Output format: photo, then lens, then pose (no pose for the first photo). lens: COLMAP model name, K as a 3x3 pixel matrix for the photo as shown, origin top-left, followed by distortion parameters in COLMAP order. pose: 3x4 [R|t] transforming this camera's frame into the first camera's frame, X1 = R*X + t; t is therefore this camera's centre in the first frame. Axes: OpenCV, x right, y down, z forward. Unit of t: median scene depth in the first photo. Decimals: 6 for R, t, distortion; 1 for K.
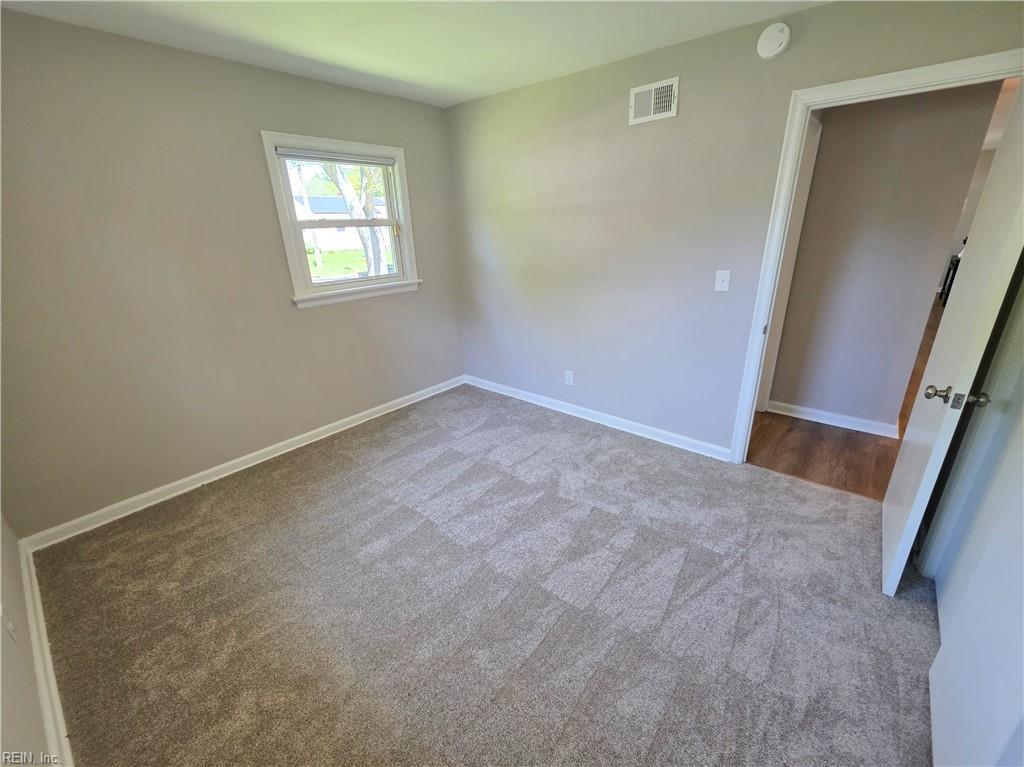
lens RADIAL K [[420.8, 0, 512.0], [0, 420.8, 383.5], [0, 0, 1]] dist [0.003489, 0.000310]
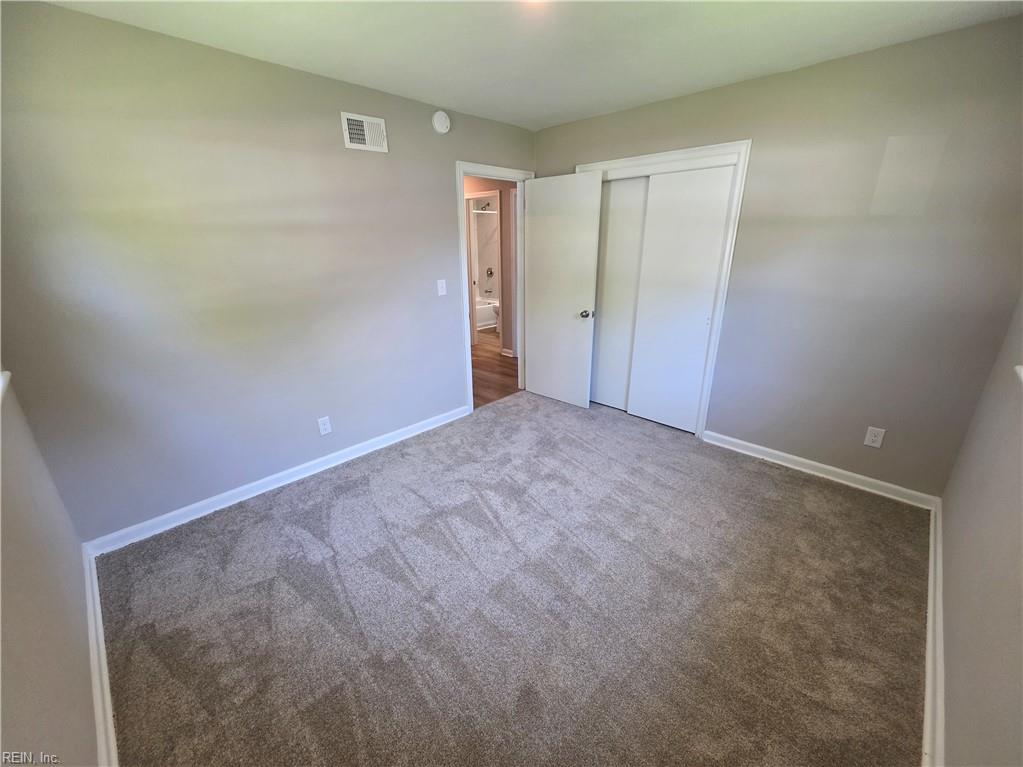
lens RADIAL K [[412.3, 0, 510.8], [0, 412.3, 386.7], [0, 0, 1]] dist [0.003177, 0.000158]
pose [[0.075097, -0.313873, 0.946490, -0.800611], [0.360889, 0.893384, 0.267628, -0.227889], [-0.929581, 0.321479, 0.180364, 0.644089]]
